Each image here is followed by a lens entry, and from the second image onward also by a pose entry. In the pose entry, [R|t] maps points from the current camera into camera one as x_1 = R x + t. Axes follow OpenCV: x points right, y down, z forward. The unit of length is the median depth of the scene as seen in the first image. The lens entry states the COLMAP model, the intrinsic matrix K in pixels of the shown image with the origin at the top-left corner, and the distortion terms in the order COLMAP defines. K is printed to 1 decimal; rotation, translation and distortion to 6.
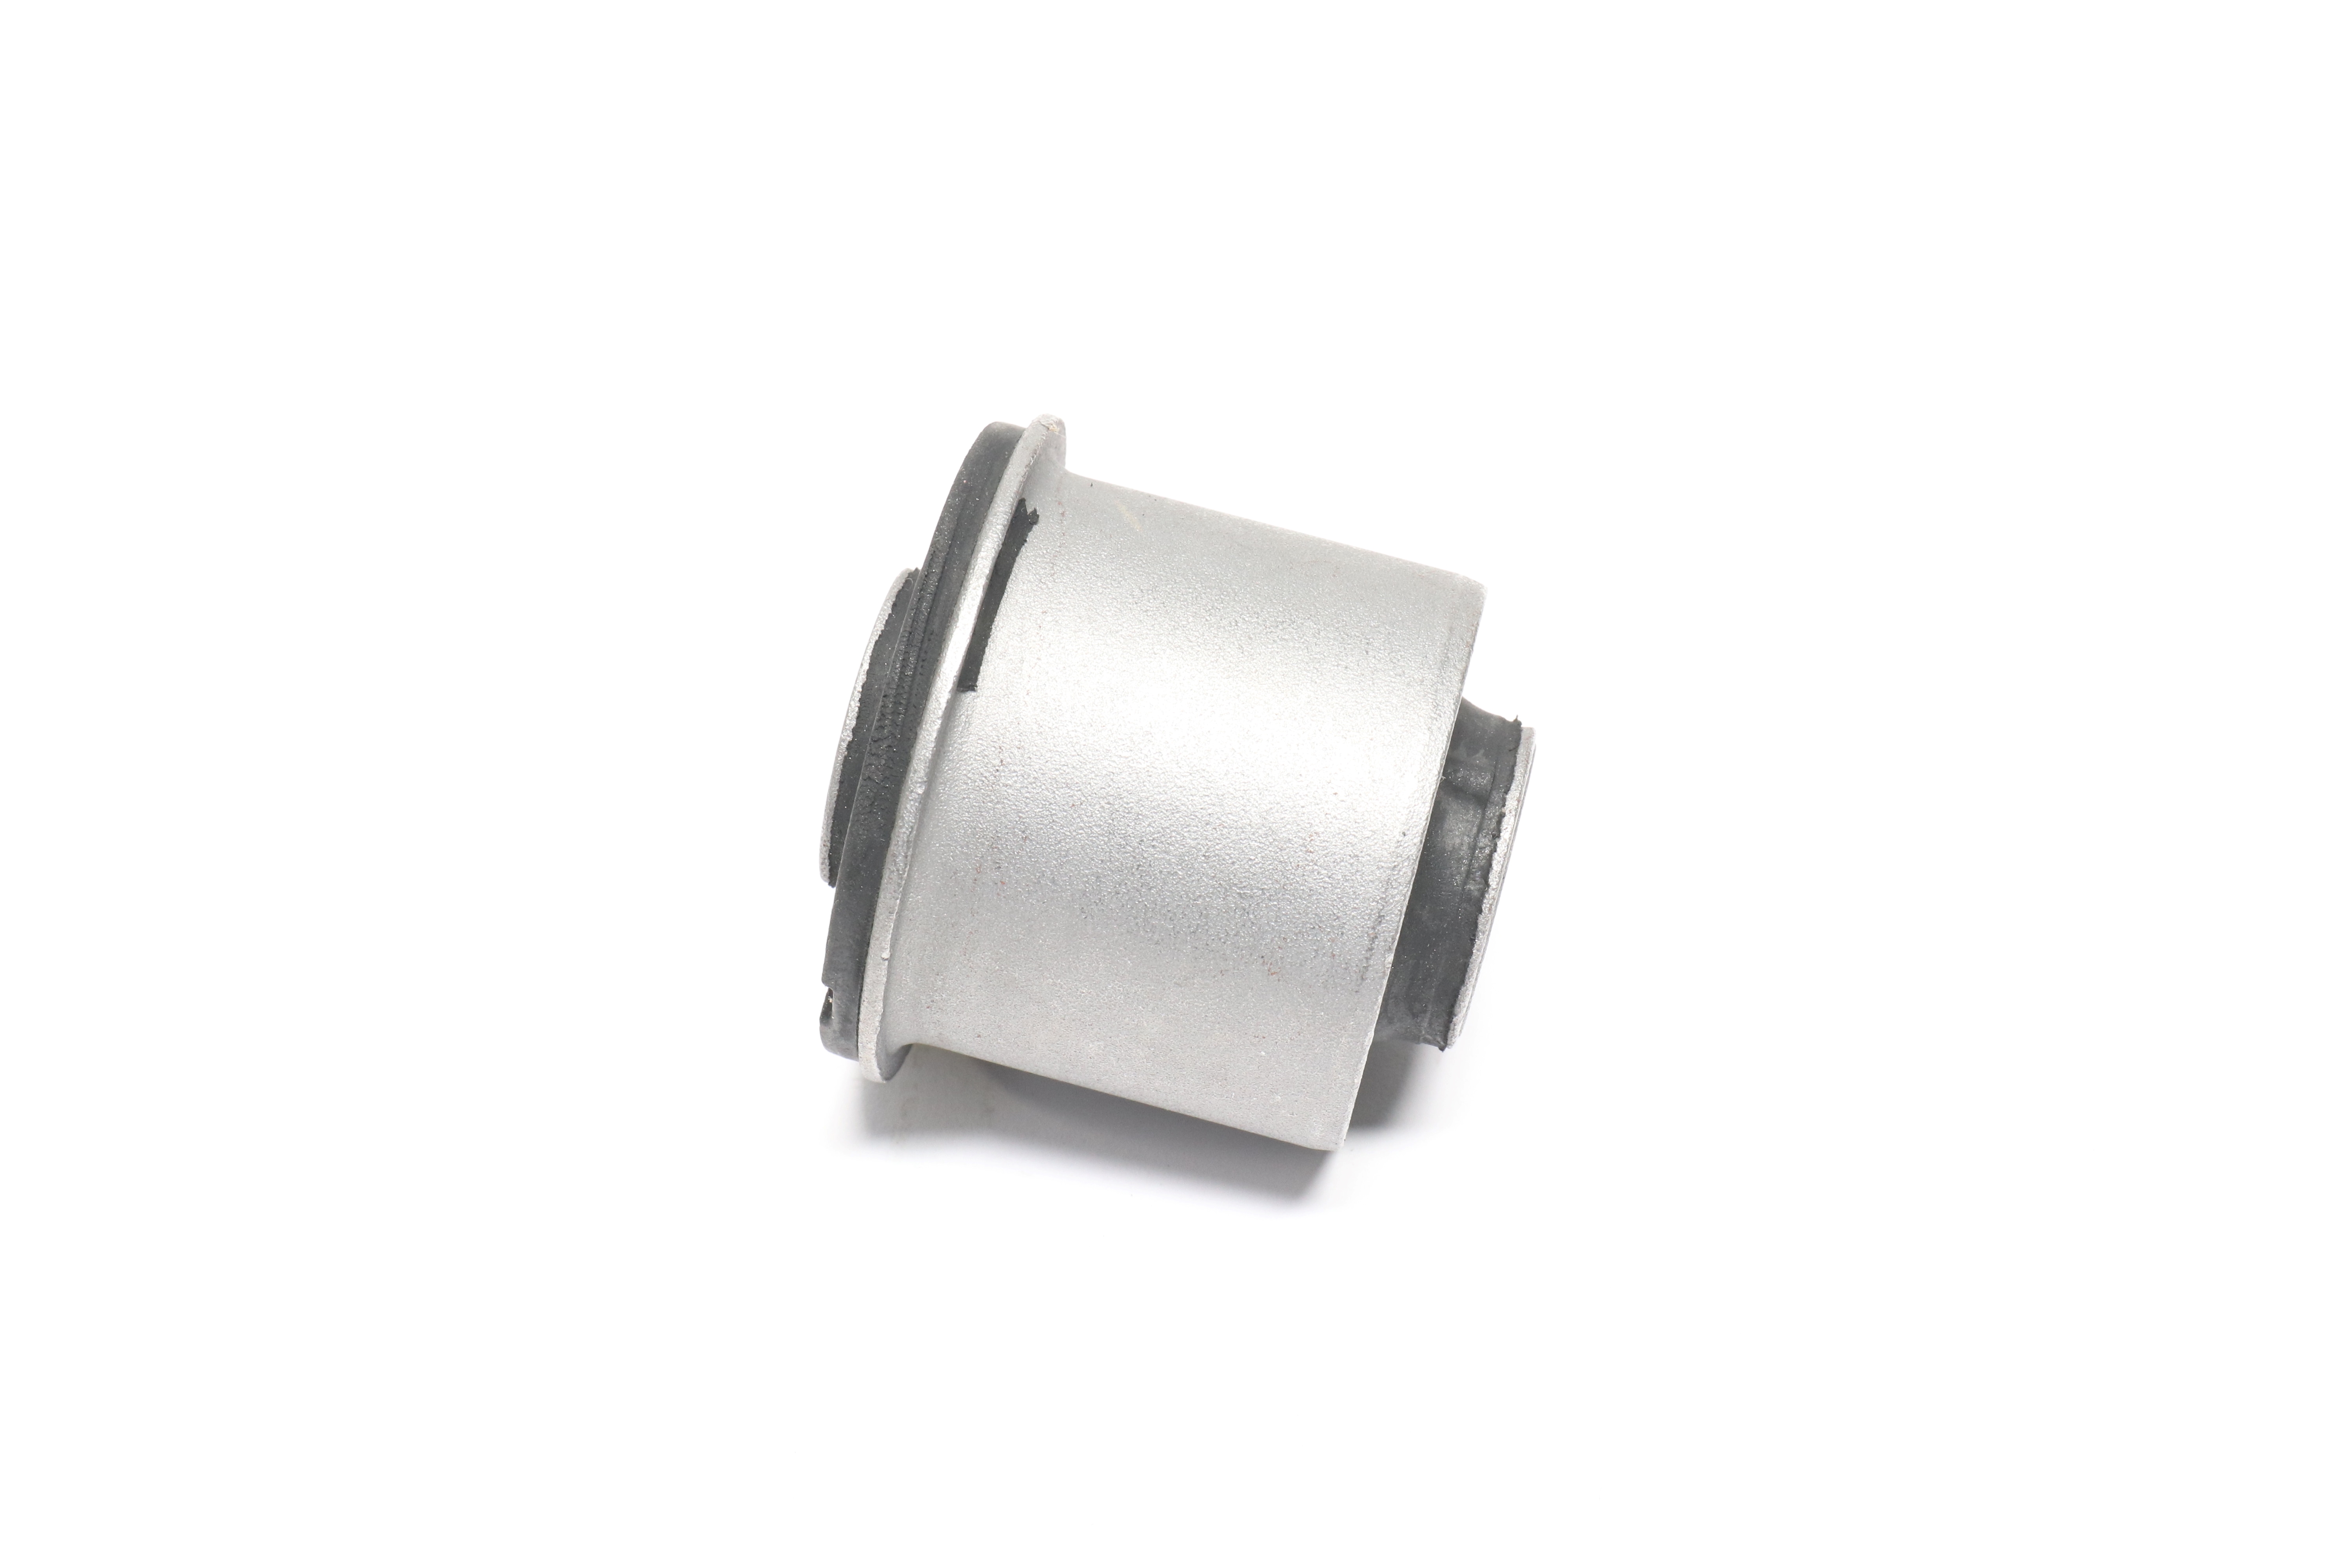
lens RADIAL K [[4936.7, 0, 1176.4], [0, 4936.7, 784.4], [0, 0, 1]] dist [0.000710, 0.000000]
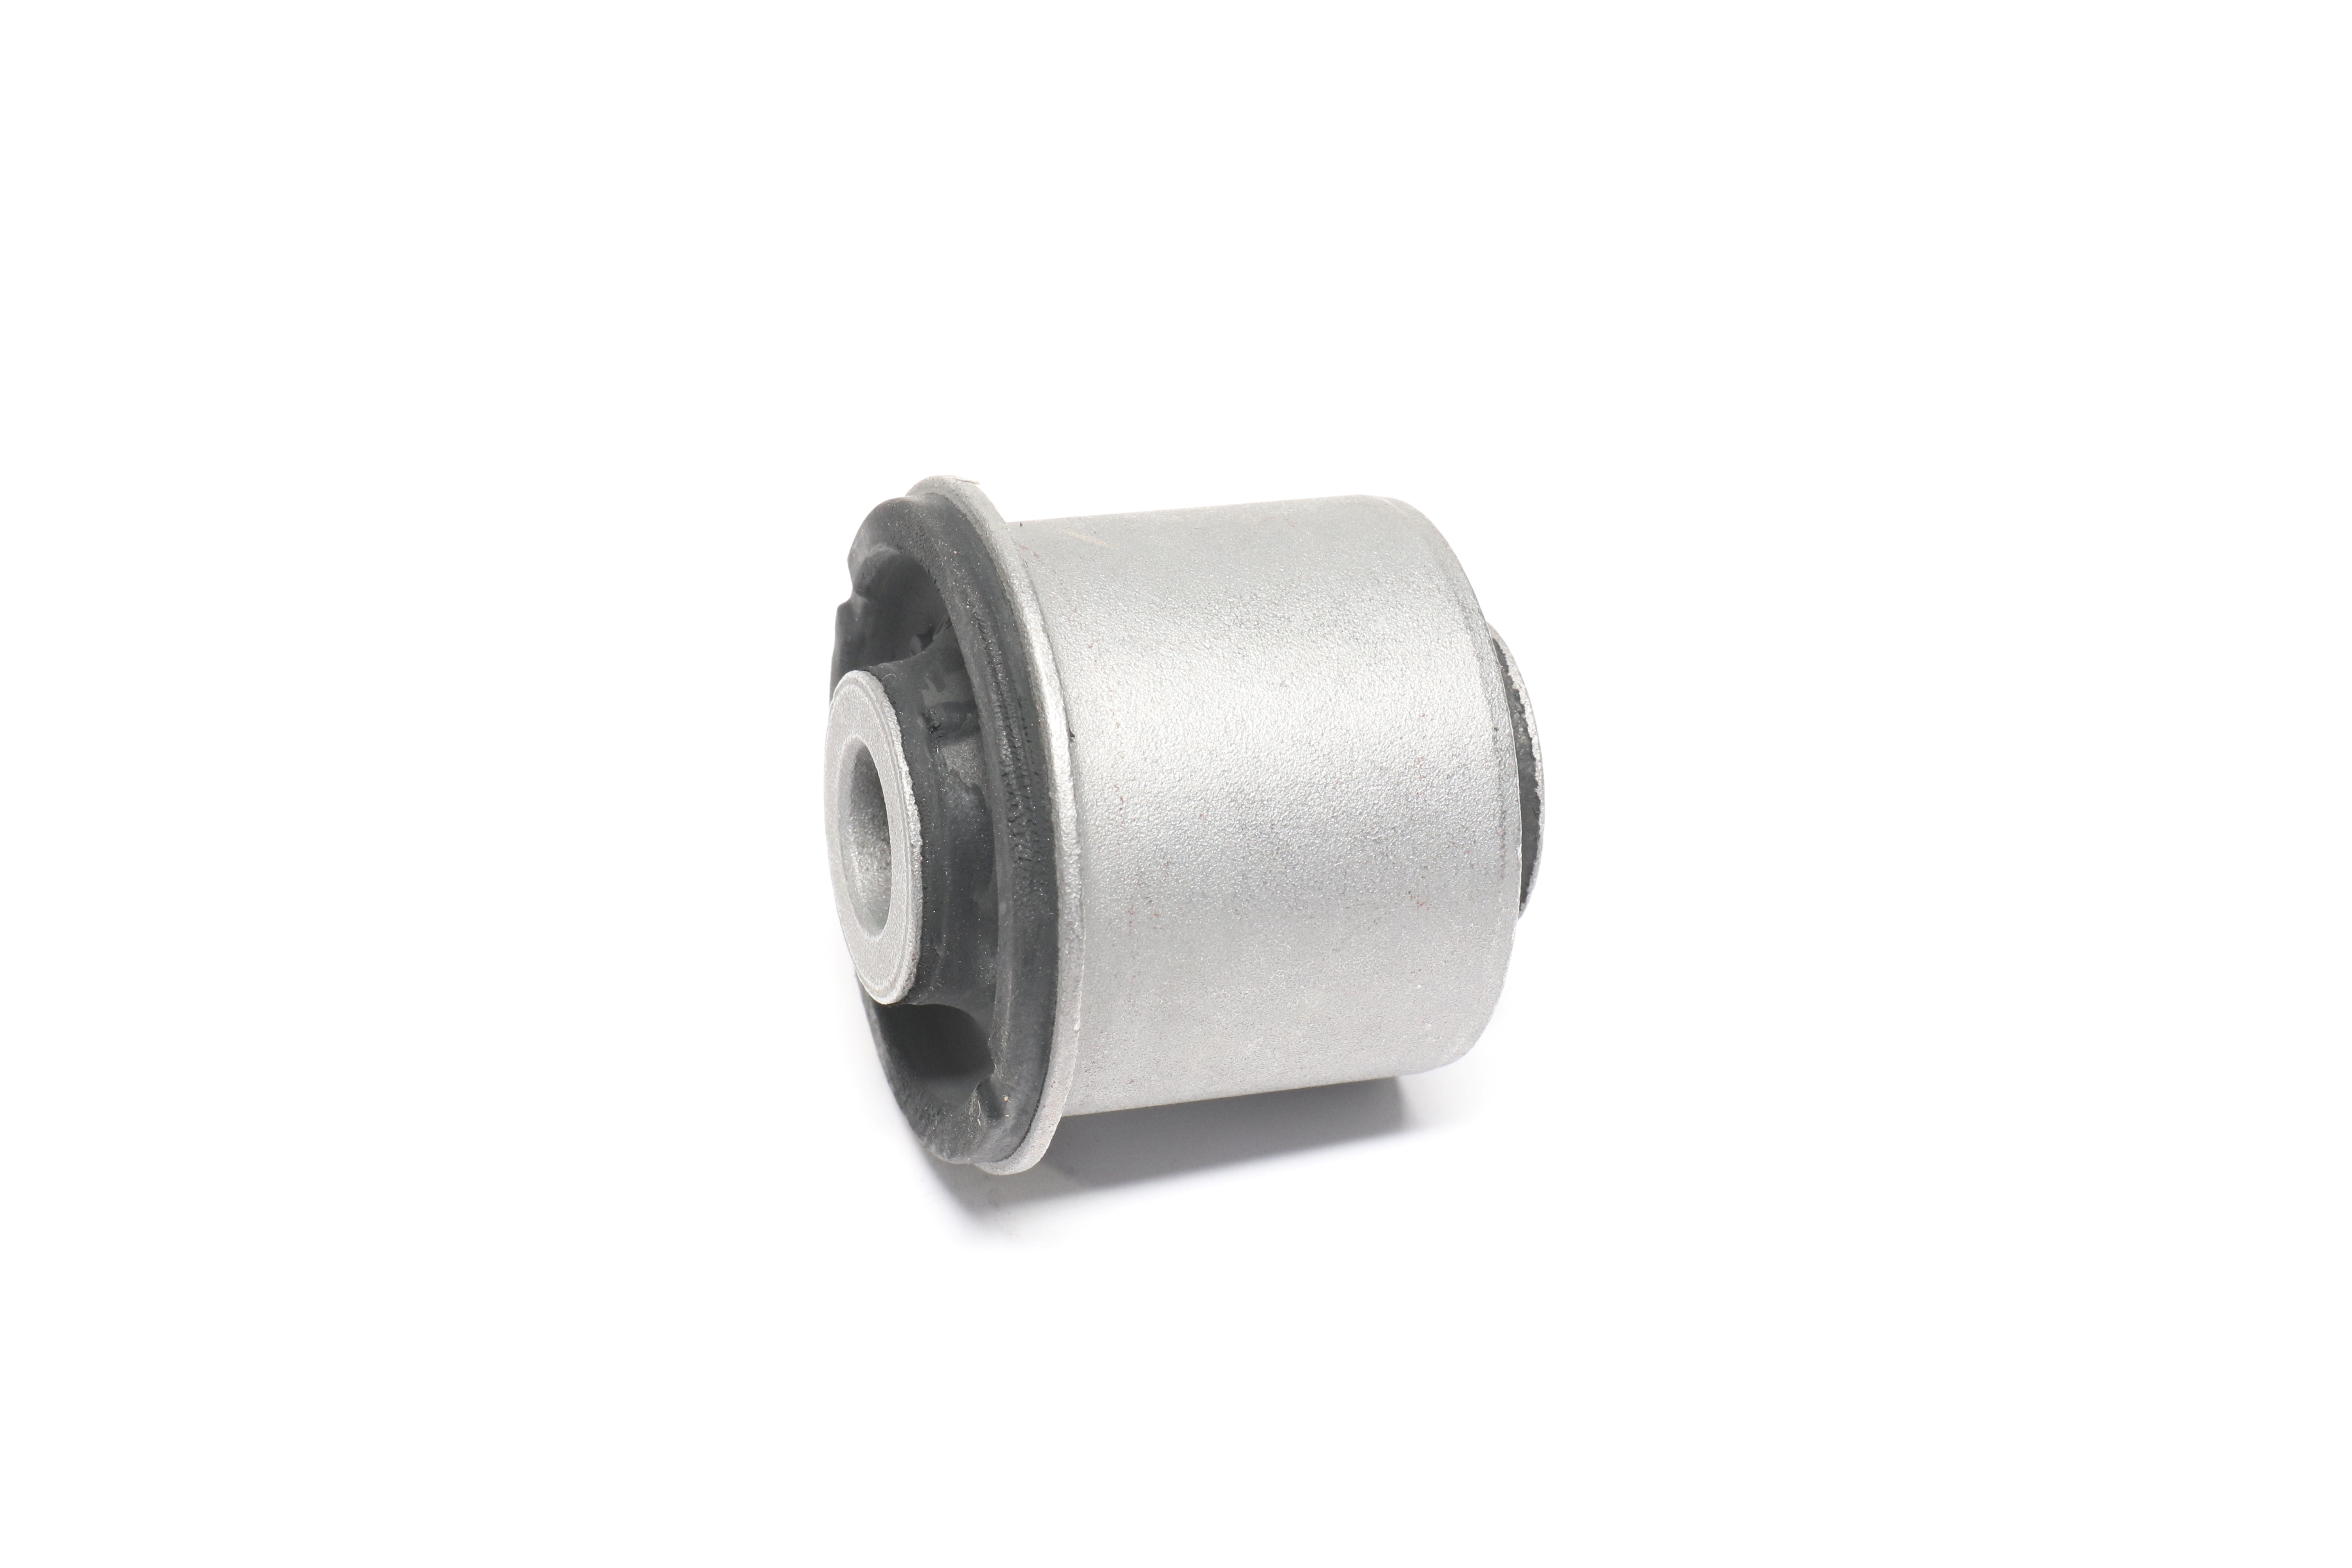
lens RADIAL K [[4936.7, 0, 1176.3], [0, 4936.7, 783.5], [0, 0, 1]] dist [0.000710, 0.000000]
pose [[0.843144, -0.334837, 0.420704, -0.438649], [0.341768, 0.937775, 0.061425, -0.064167], [-0.415093, 0.091993, 0.905116, 0.099067]]
